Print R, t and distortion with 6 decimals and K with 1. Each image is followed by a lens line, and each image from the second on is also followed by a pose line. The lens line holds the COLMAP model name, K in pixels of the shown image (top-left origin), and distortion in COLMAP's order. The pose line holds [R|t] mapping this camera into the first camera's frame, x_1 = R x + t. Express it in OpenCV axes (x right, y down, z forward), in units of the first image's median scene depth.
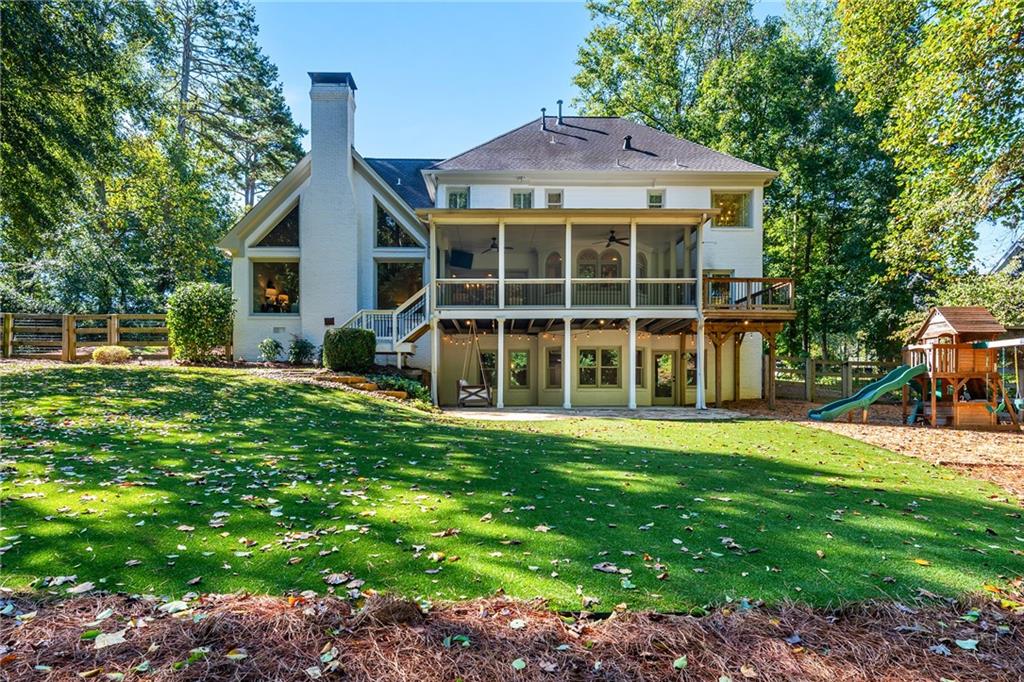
lens RADIAL K [[723.6, 0, 491.6], [0, 723.6, 409.8], [0, 0, 1]] dist [0.013280, -0.000872]
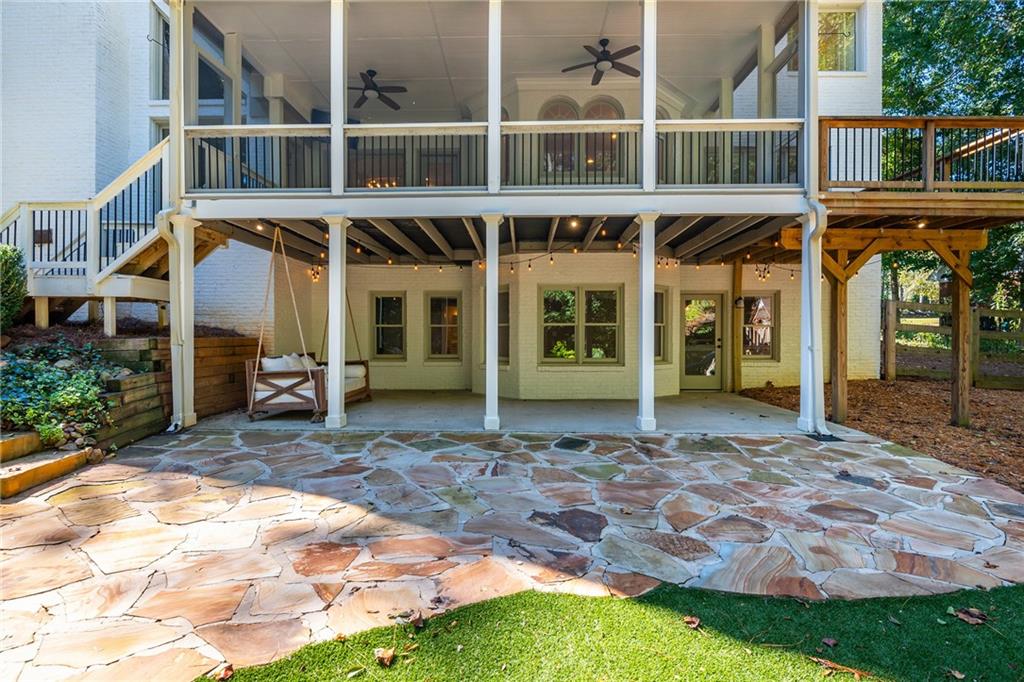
lens RADIAL K [[529.8, 0, 513.9], [0, 529.8, 337.0], [0, 0, 1]] dist [-0.005993, -0.001695]
pose [[0.998654, 0.003199, -0.051769, 0.118376], [-0.003062, 0.999992, 0.002720, -0.050255], [0.051777, -0.002558, 0.998655, 0.611038]]
